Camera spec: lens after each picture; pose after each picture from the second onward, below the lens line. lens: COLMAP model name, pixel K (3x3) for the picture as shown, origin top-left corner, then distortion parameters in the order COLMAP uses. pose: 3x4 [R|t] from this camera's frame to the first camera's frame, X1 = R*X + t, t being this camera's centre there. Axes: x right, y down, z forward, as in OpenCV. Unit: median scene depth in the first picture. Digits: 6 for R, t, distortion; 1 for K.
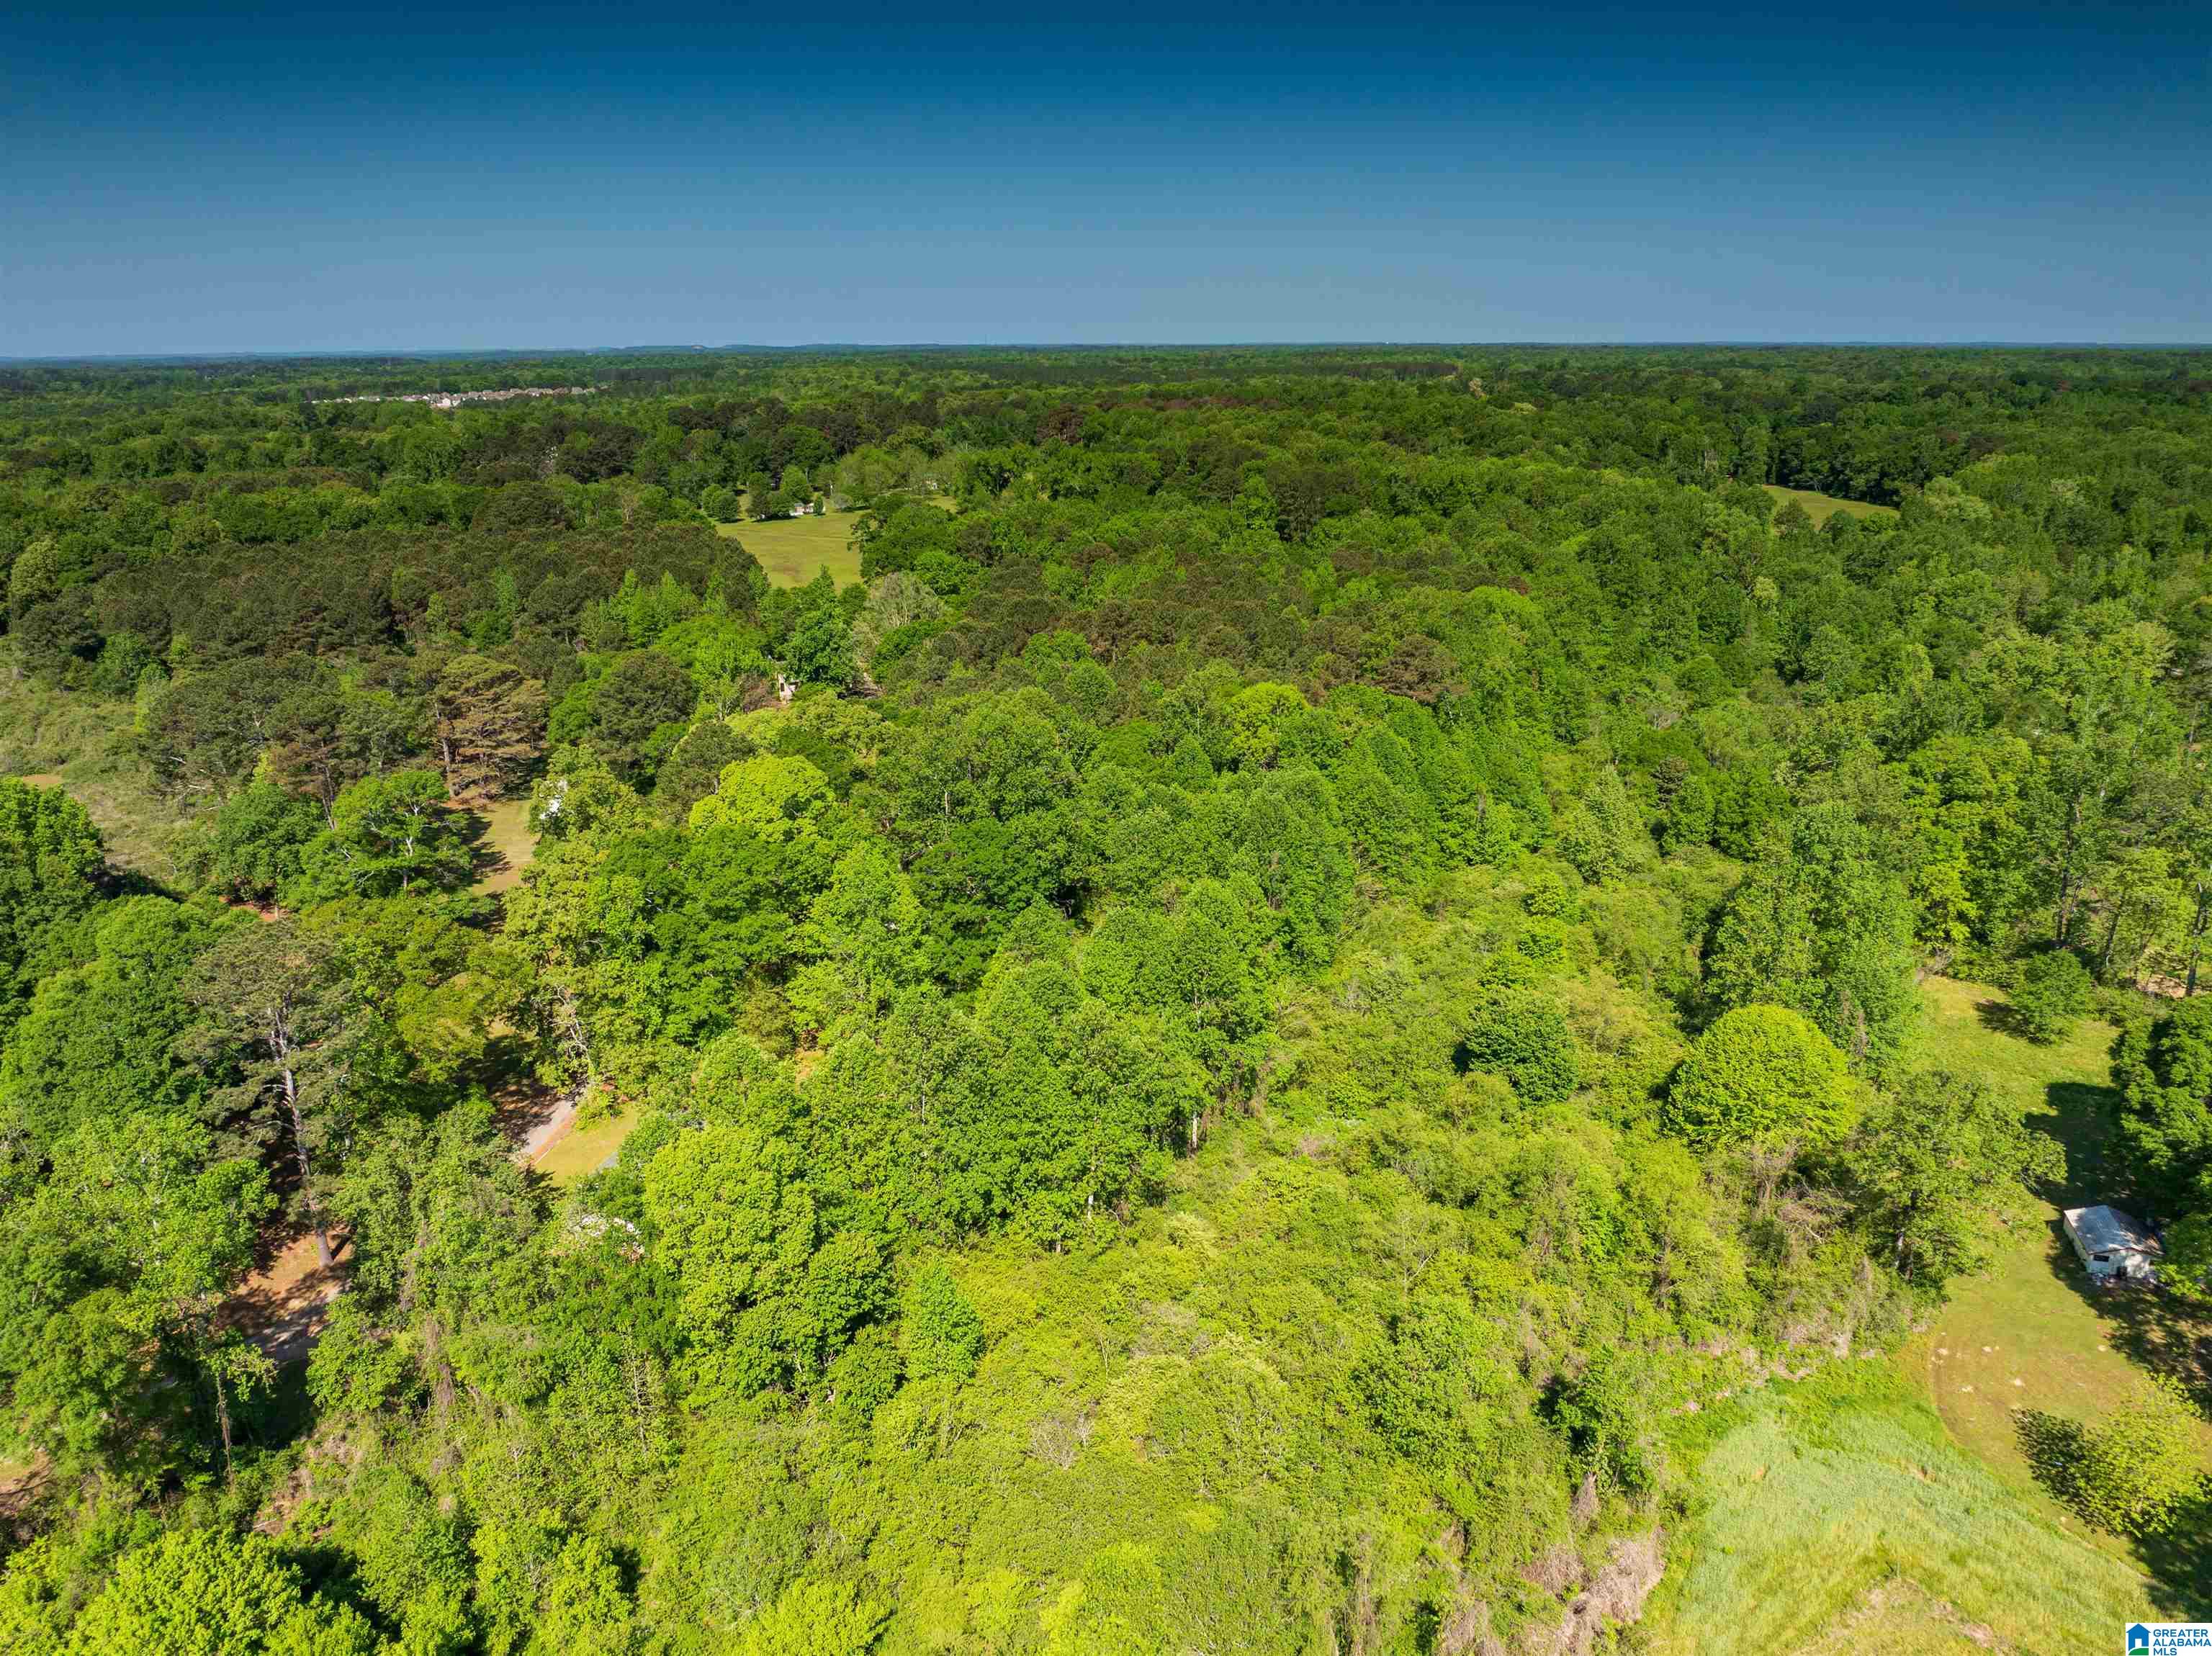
lens RADIAL K [[1561.9, 0, 1102.2], [0, 1561.9, 824.2], [0, 0, 1]] dist [-0.051226, 0.021763]
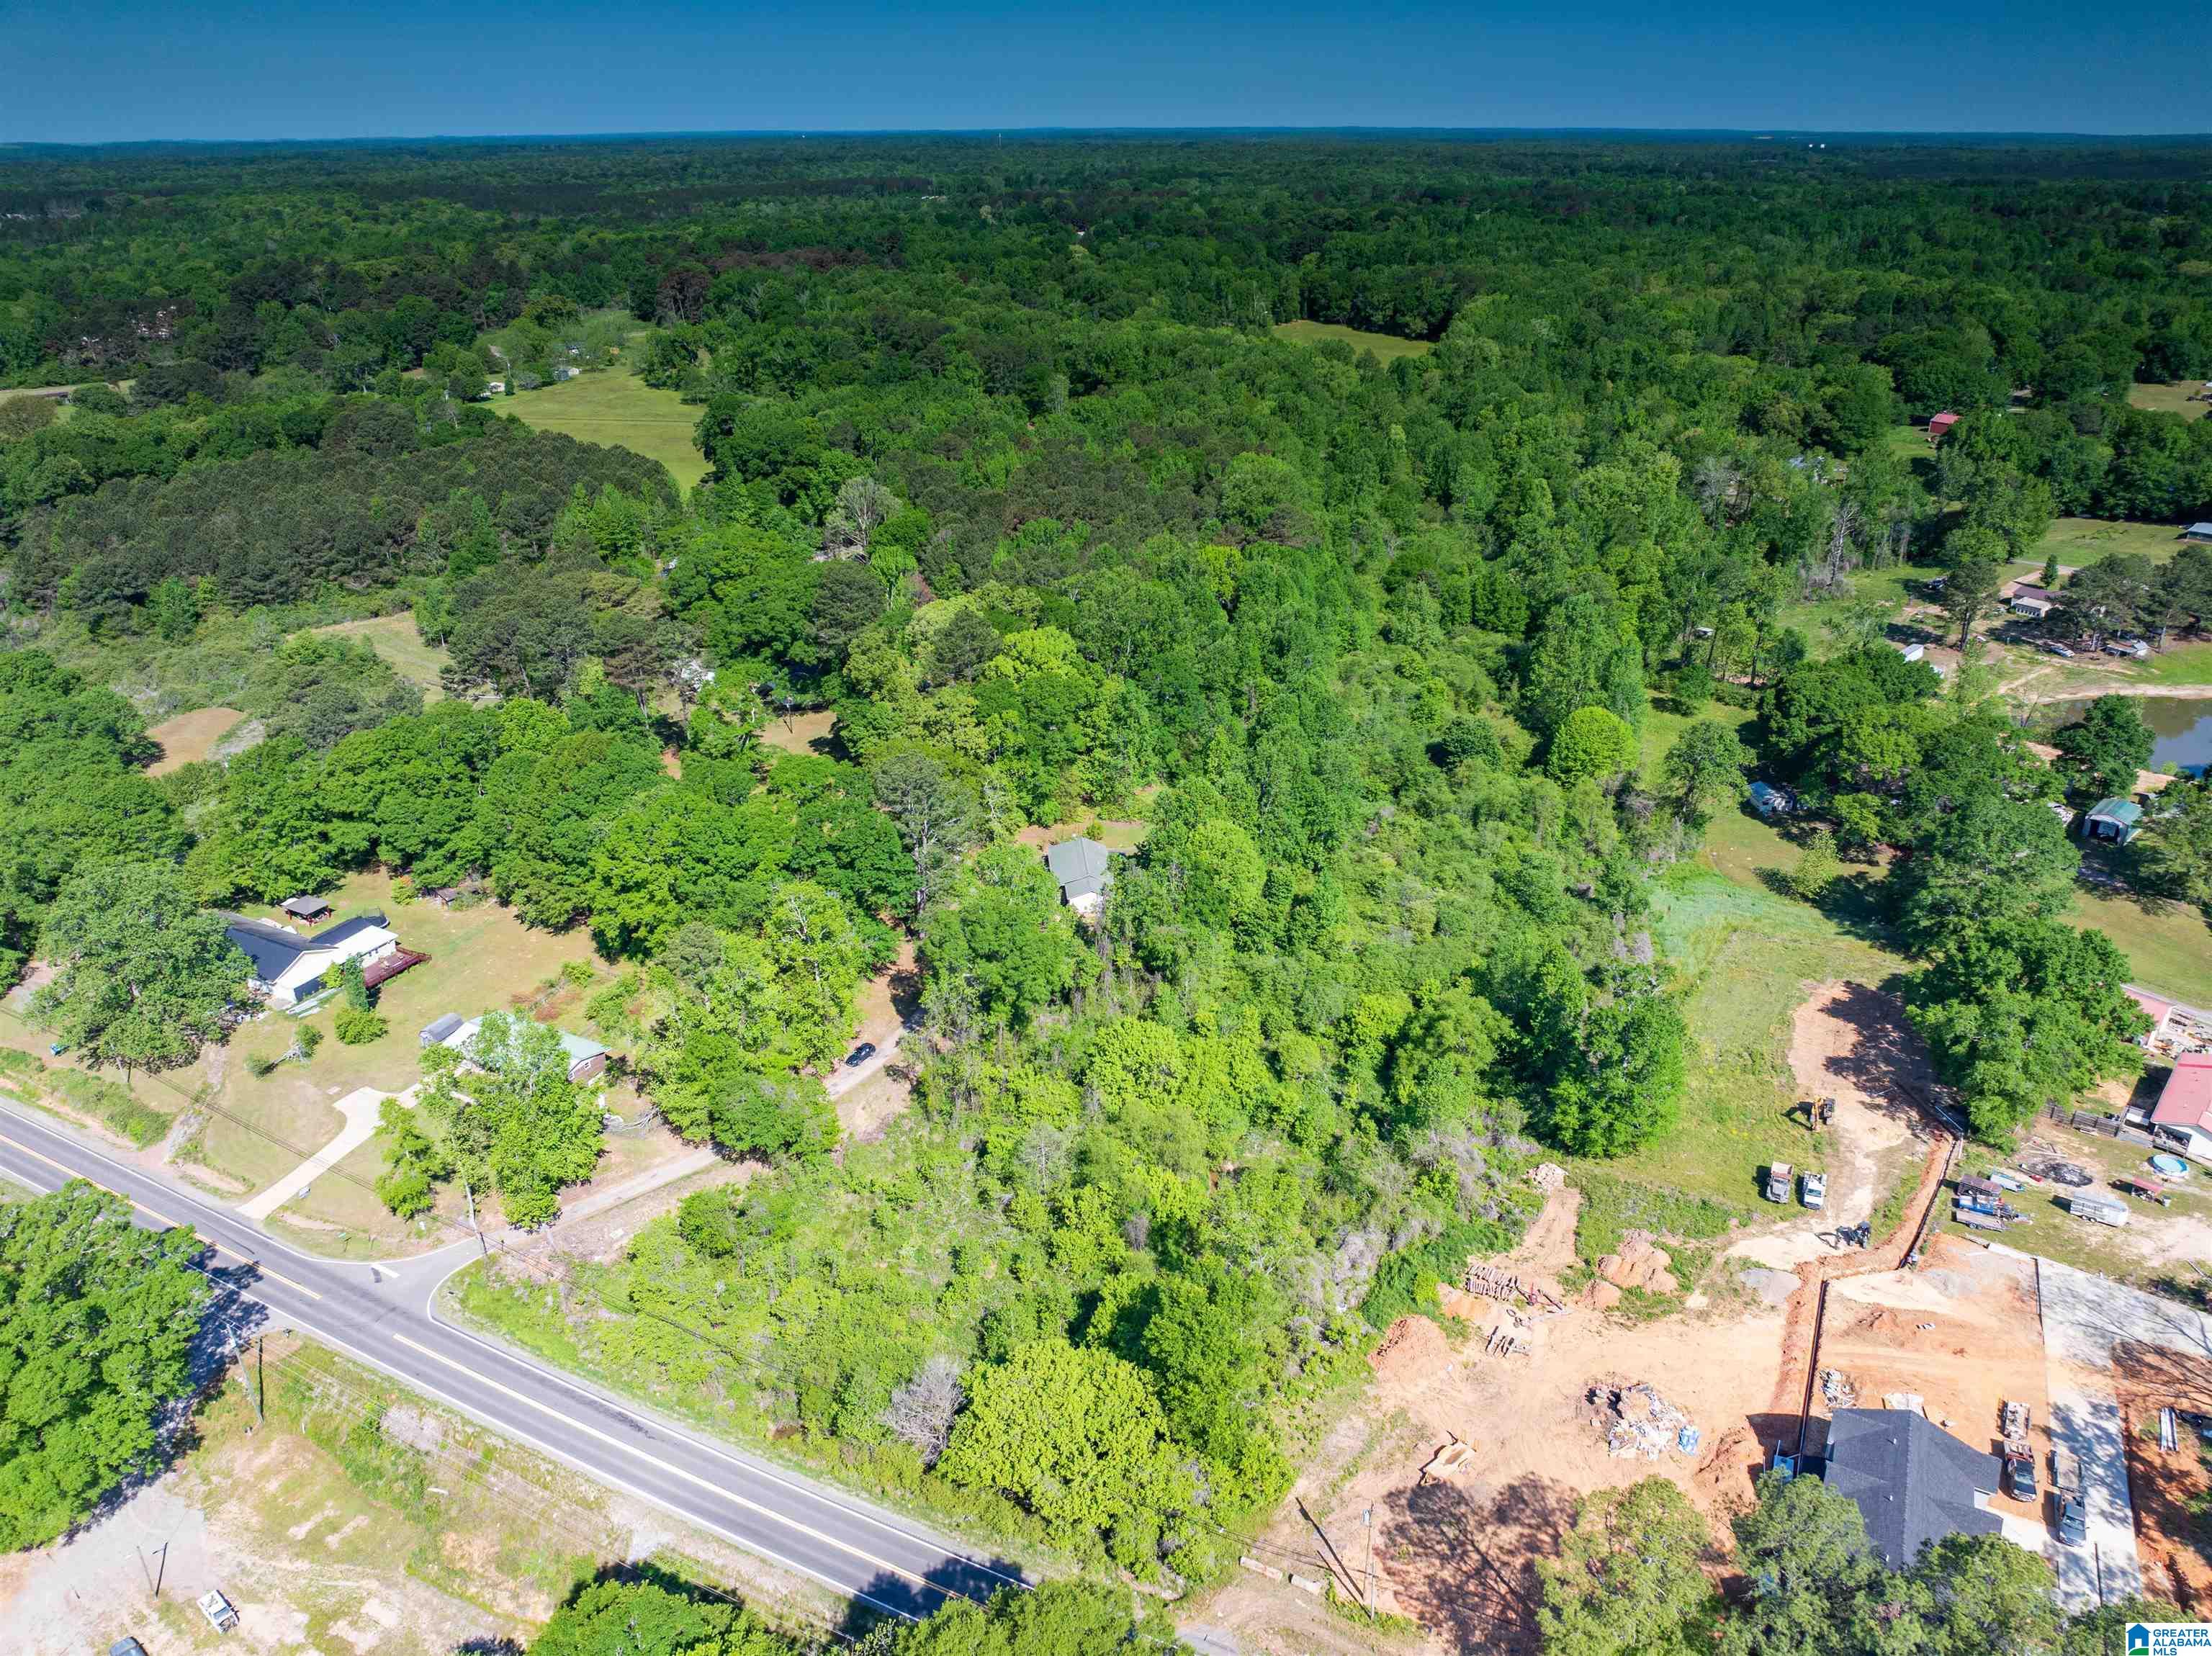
lens RADIAL K [[1561.9, 0, 1109.2], [0, 1561.9, 830.7], [0, 0, 1]] dist [-0.051226, 0.021763]
pose [[0.935862, -0.143059, 0.322019, -0.639582], [0.102073, 0.984757, 0.140836, -0.051795], [-0.337258, -0.098934, 0.936199, -0.502602]]
